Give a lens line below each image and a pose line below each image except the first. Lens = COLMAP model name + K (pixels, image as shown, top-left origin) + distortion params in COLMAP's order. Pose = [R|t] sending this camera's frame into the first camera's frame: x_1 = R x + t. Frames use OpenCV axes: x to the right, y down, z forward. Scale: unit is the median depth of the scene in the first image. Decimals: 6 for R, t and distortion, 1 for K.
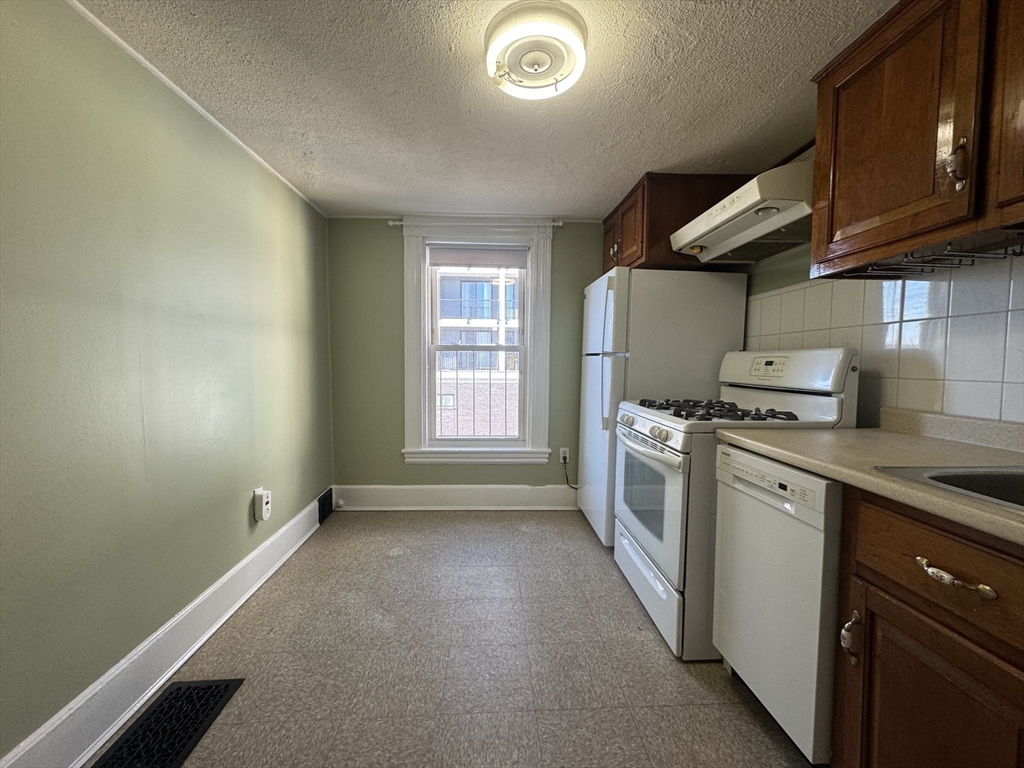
lens RADIAL K [[409.3, 0, 513.1], [0, 409.3, 380.3], [0, 0, 1]] dist [-0.000897, 0.000310]
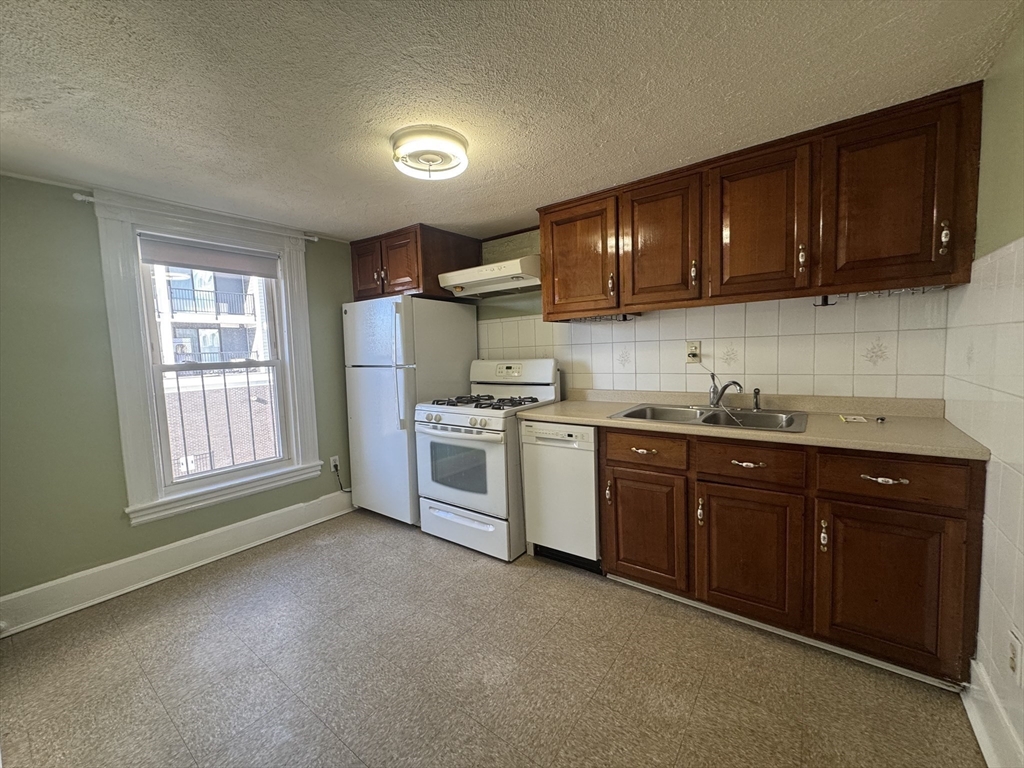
lens RADIAL K [[409.3, 0, 513.1], [0, 409.3, 380.3], [0, 0, 1]] dist [-0.000897, 0.000310]
pose [[0.631336, -0.088336, 0.770462, -0.501471], [0.076651, 0.995735, 0.051355, -0.062216], [-0.771712, 0.026634, 0.635414, -0.018768]]
